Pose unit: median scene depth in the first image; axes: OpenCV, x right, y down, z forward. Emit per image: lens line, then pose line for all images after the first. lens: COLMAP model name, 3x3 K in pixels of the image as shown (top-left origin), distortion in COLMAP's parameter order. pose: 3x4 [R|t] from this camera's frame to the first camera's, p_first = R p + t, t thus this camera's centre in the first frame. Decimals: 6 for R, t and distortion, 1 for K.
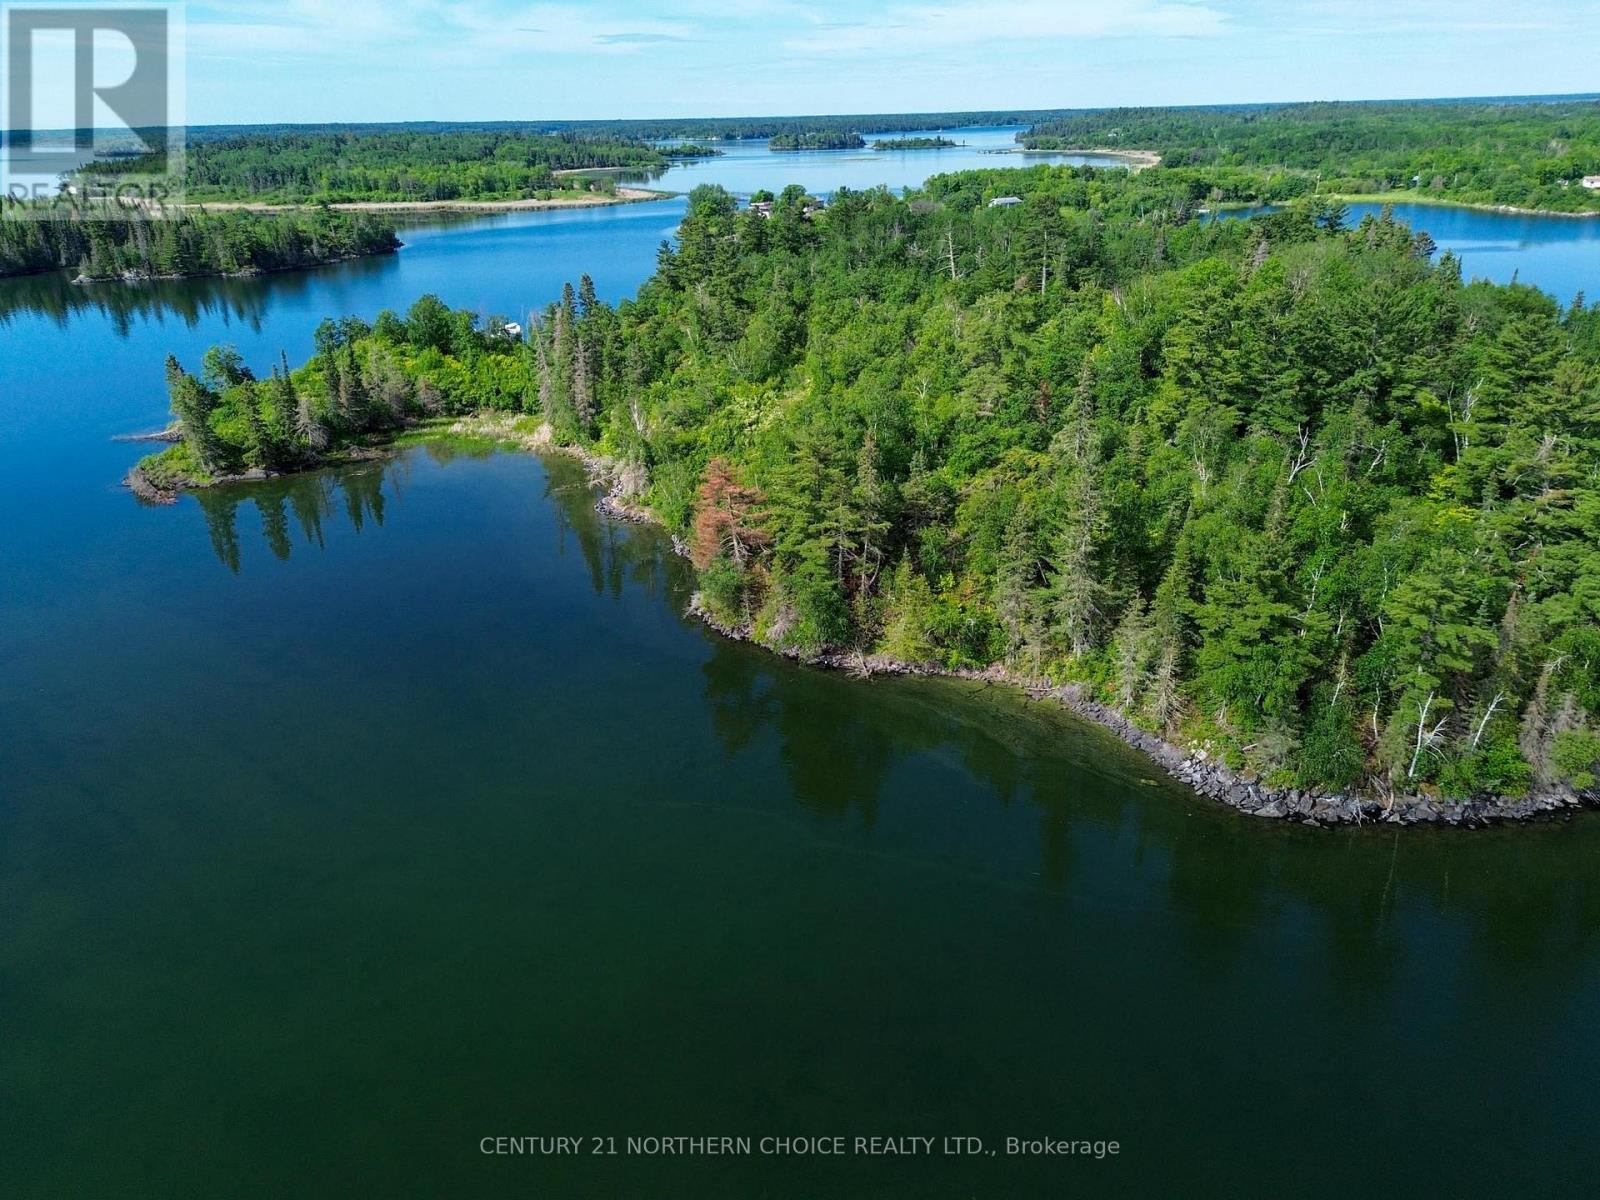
lens RADIAL K [[1131.3, 0, 804.8], [0, 1131.3, 599.1], [0, 0, 1]] dist [0.097283, -0.113095]
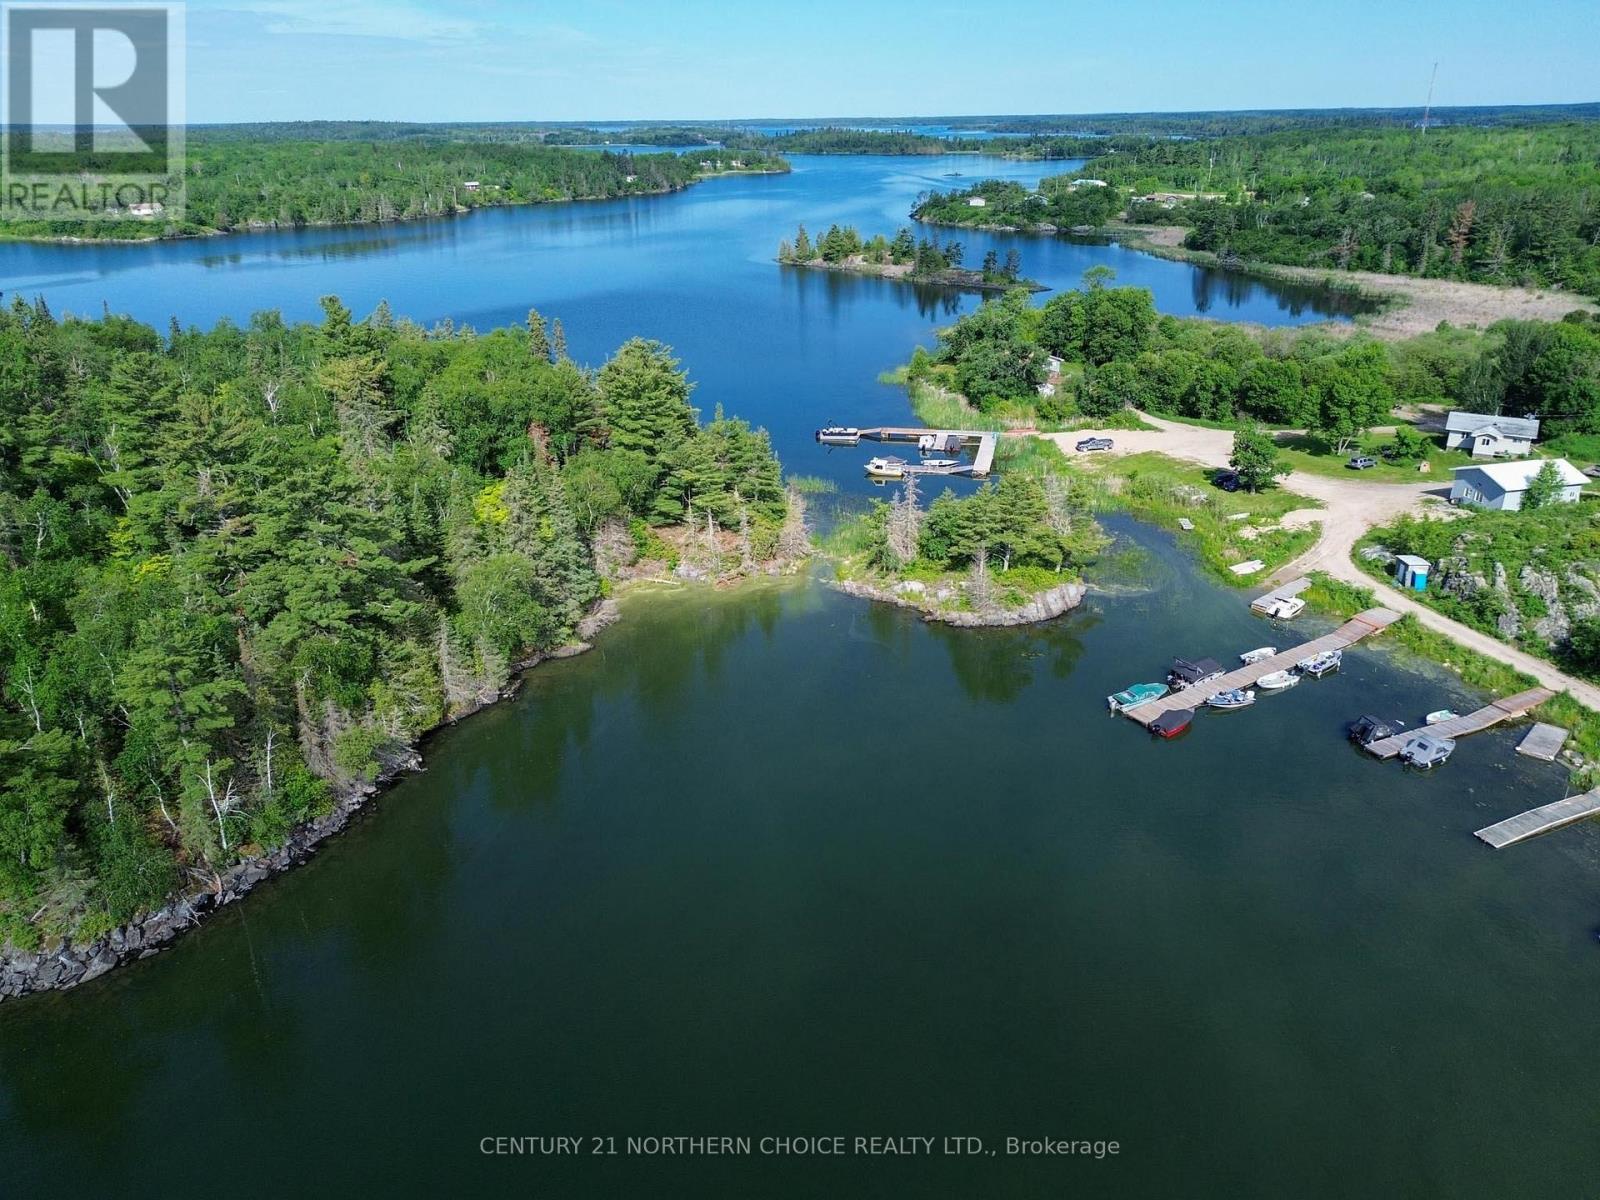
lens RADIAL K [[1130.0, 0, 800.0], [0, 1130.0, 603.2], [0, 0, 1]] dist [0.083122, -0.090452]
pose [[0.483692, -0.331959, 0.809843, 0.039245], [0.345429, 0.922575, 0.171856, -0.020340], [-0.804190, 0.196618, 0.560910, 0.037746]]
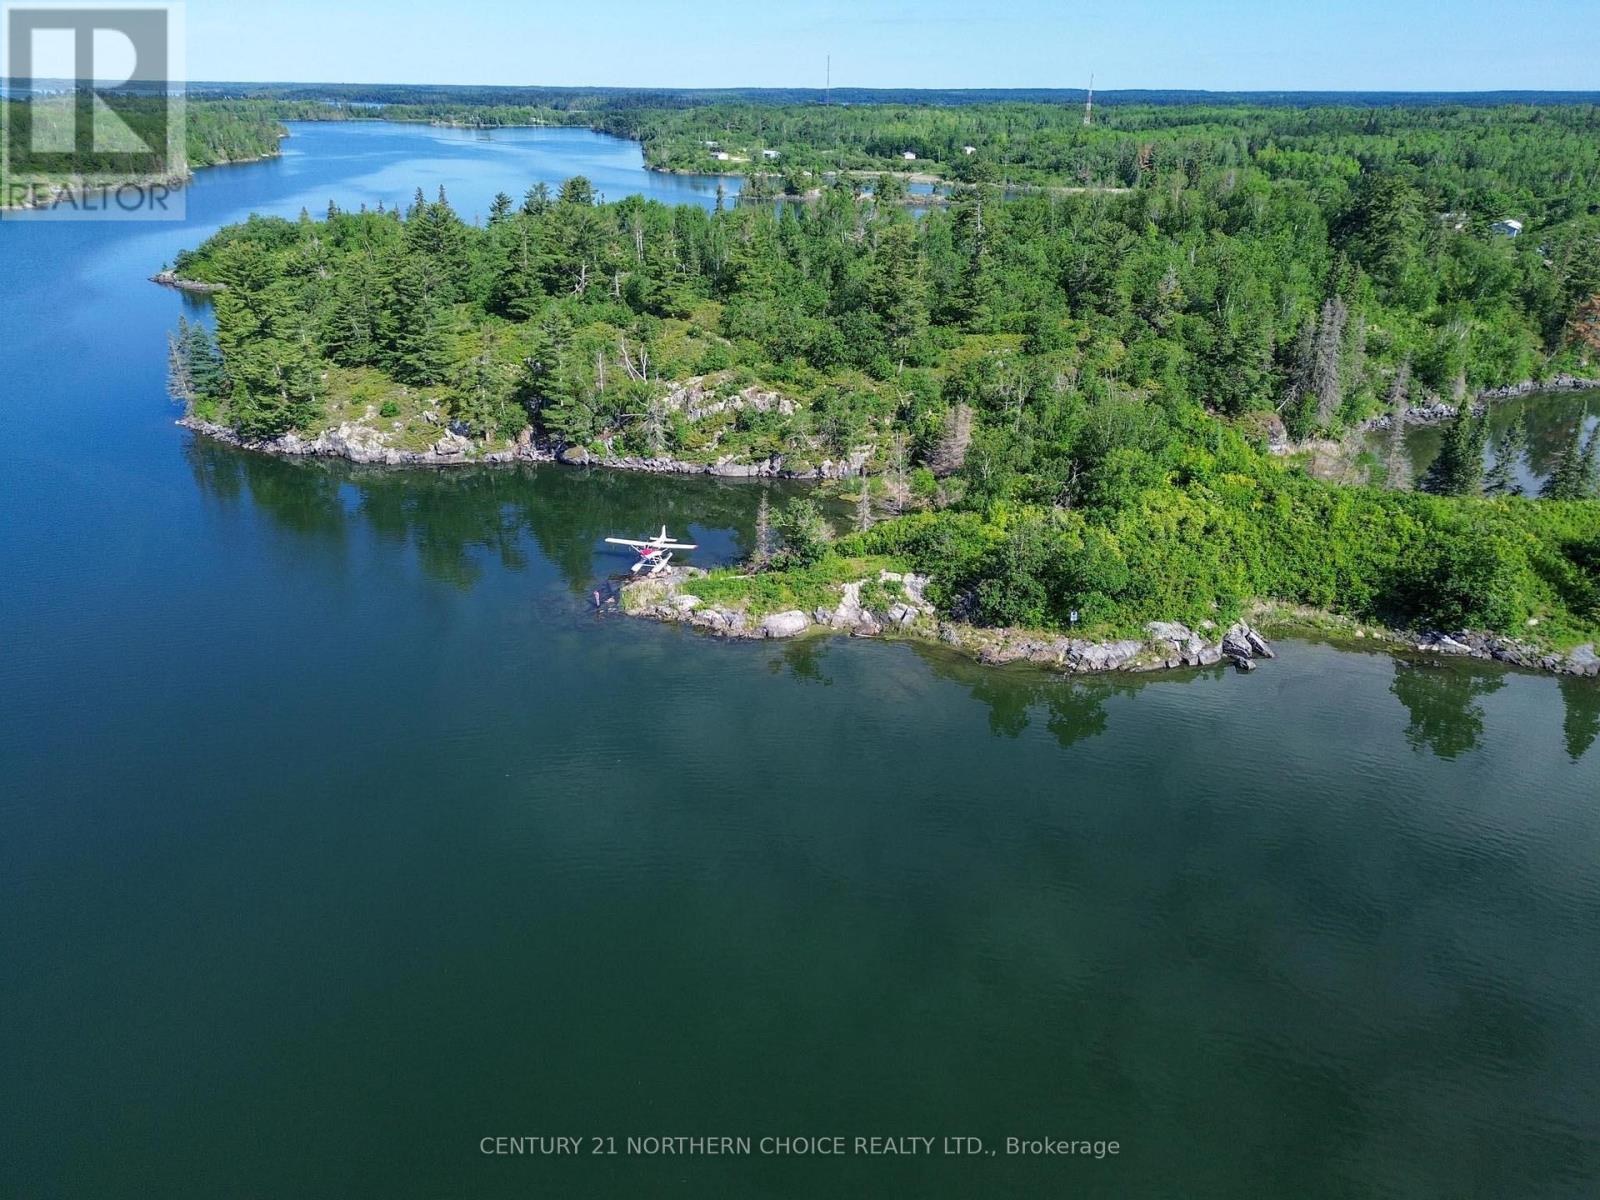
lens RADIAL K [[1130.0, 0, 800.0], [0, 1130.0, 603.2], [0, 0, 1]] dist [0.083122, -0.090452]
pose [[-0.144764, -0.390679, 0.909073, -1.444436], [0.380707, 0.826030, 0.415616, -0.793253], [-0.913294, 0.406256, 0.029155, 1.946053]]
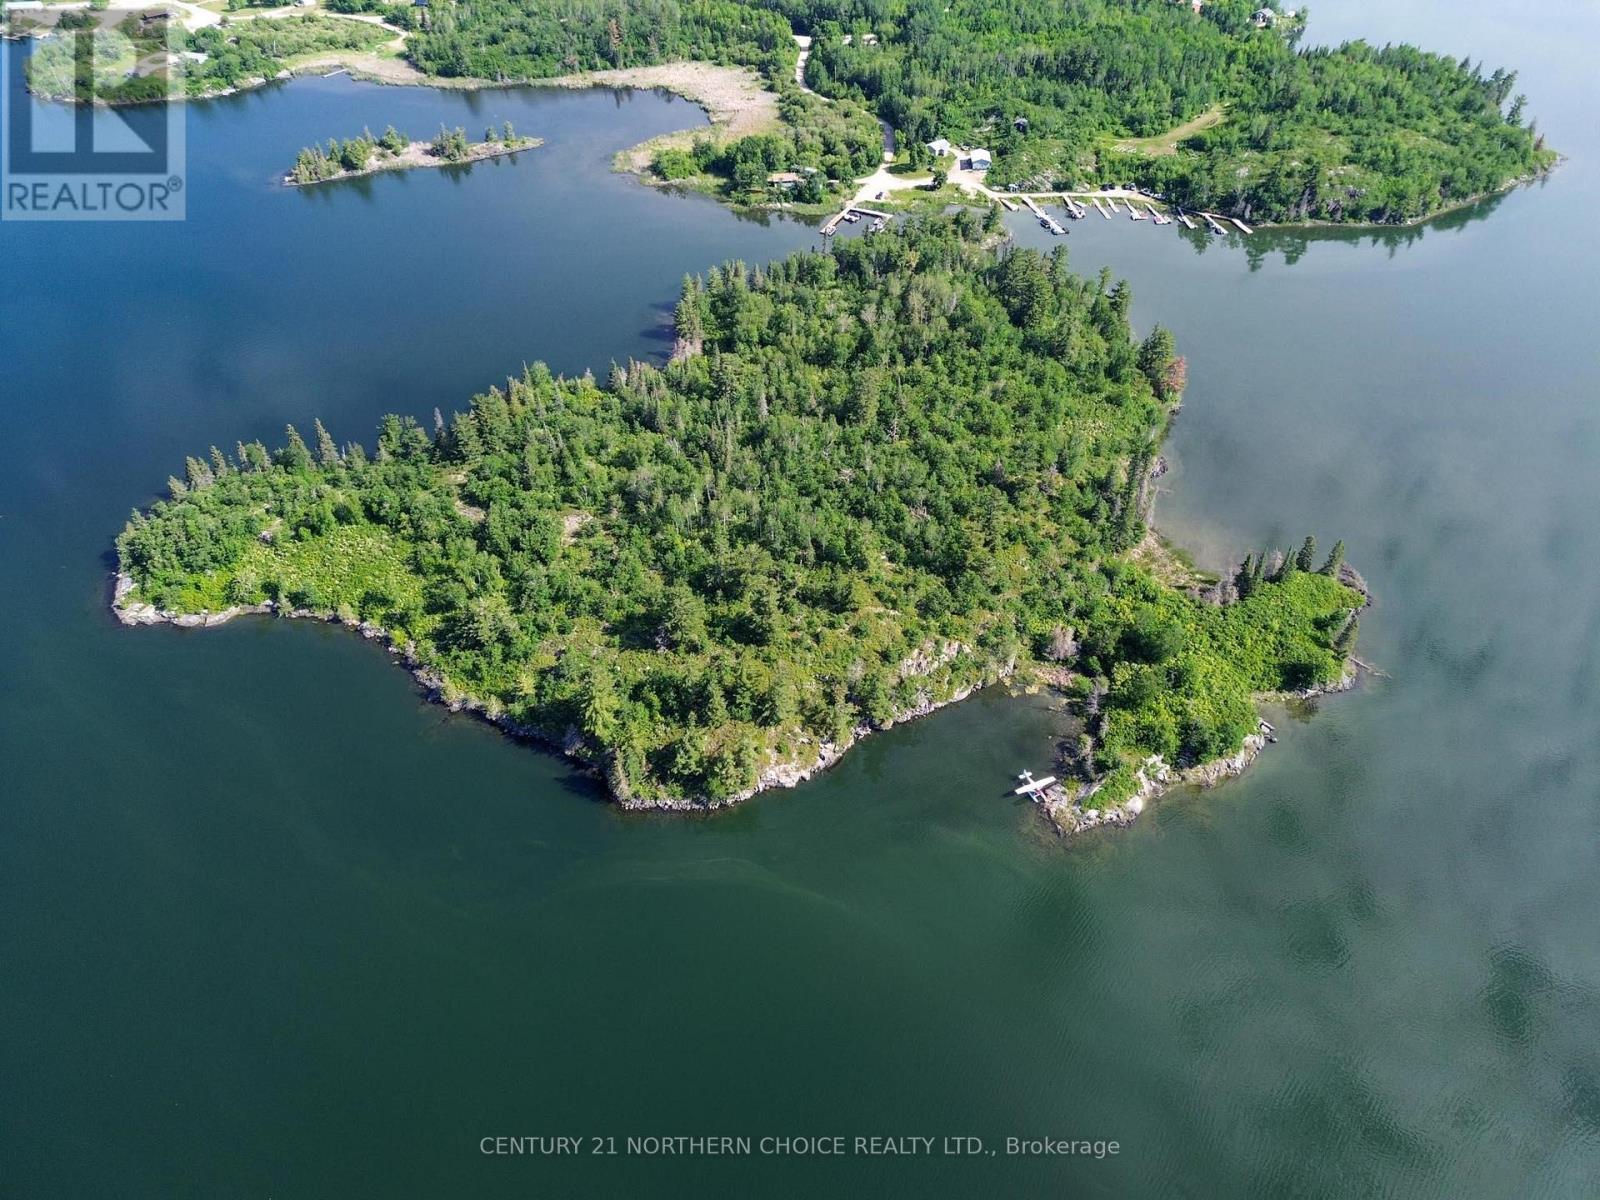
lens RADIAL K [[1130.0, 0, 800.0], [0, 1130.0, 603.2], [0, 0, 1]] dist [0.083122, -0.090452]
pose [[-0.711420, -0.449354, 0.540336, -1.191414], [0.296168, 0.505553, 0.810370, -2.370726], [-0.637312, 0.736544, -0.226576, 2.540173]]
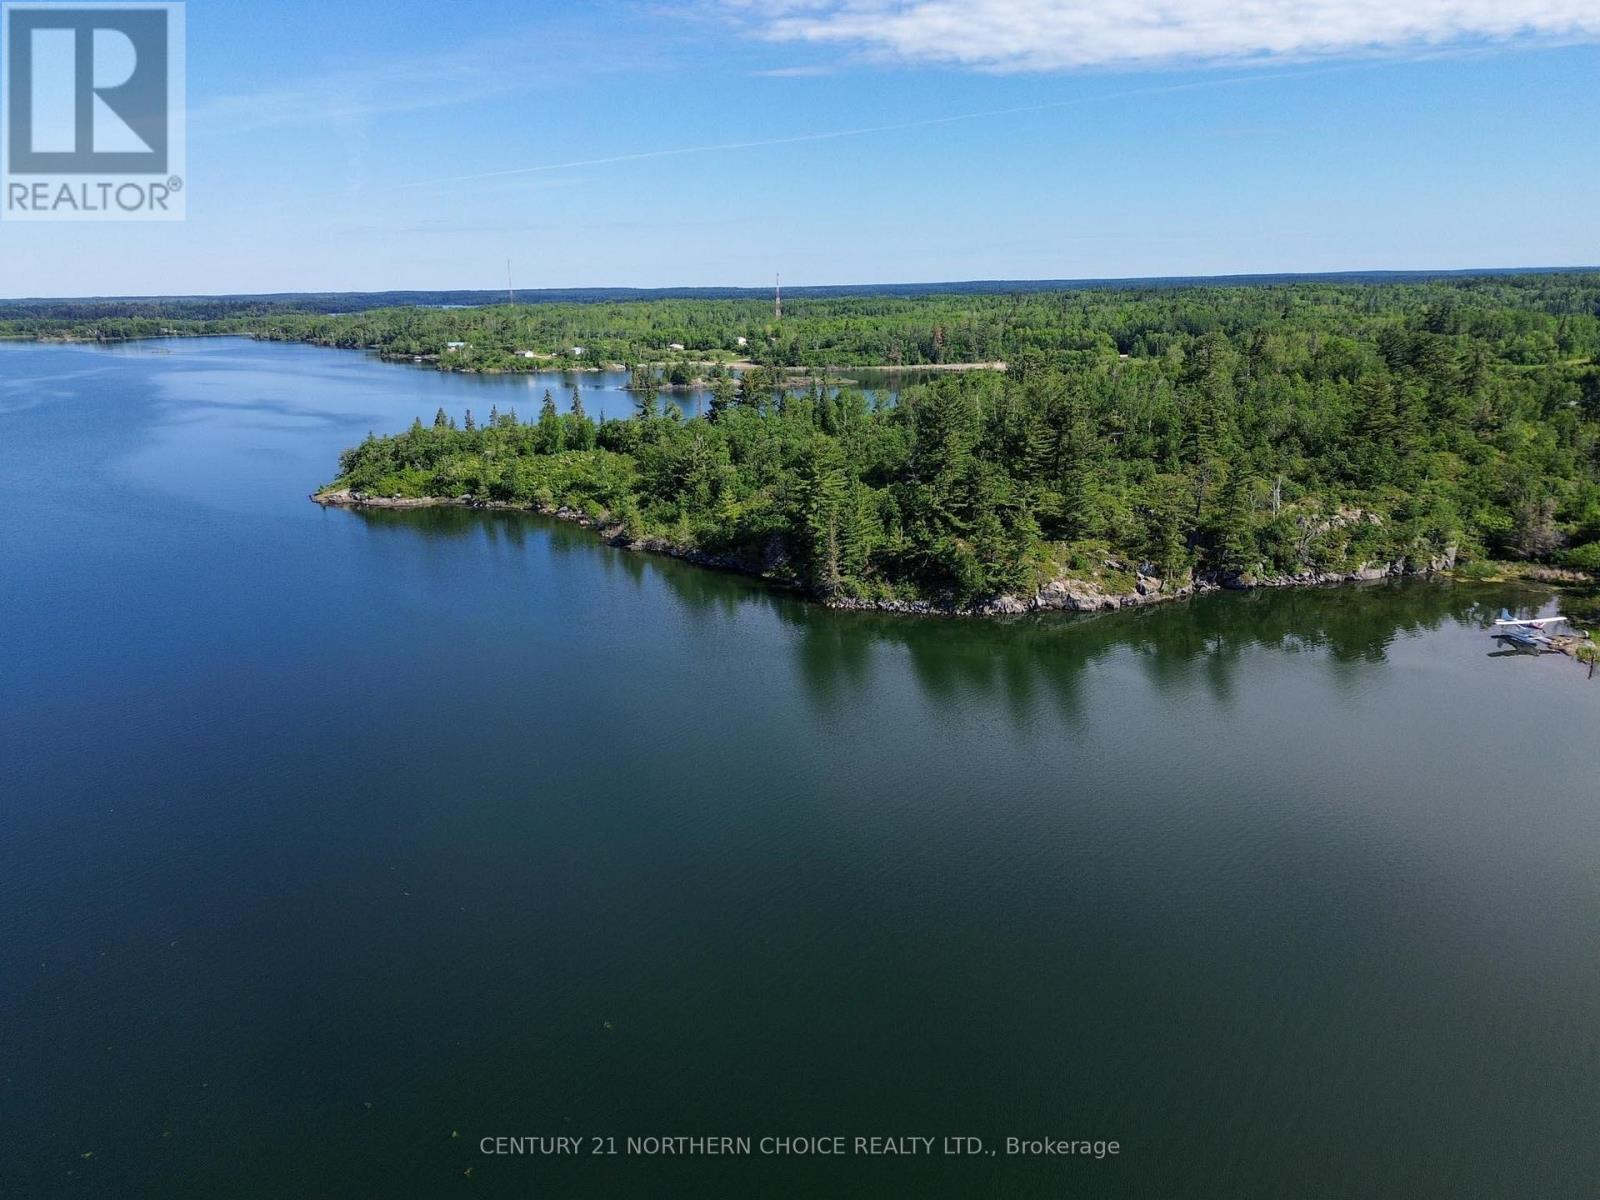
lens RADIAL K [[1130.0, 0, 800.0], [0, 1130.0, 603.2], [0, 0, 1]] dist [0.083122, -0.090452]
pose [[-0.500990, -0.205912, 0.840601, -1.157874], [0.363534, 0.831372, 0.420314, -1.257722], [-0.785399, 0.516160, -0.341653, 3.024619]]
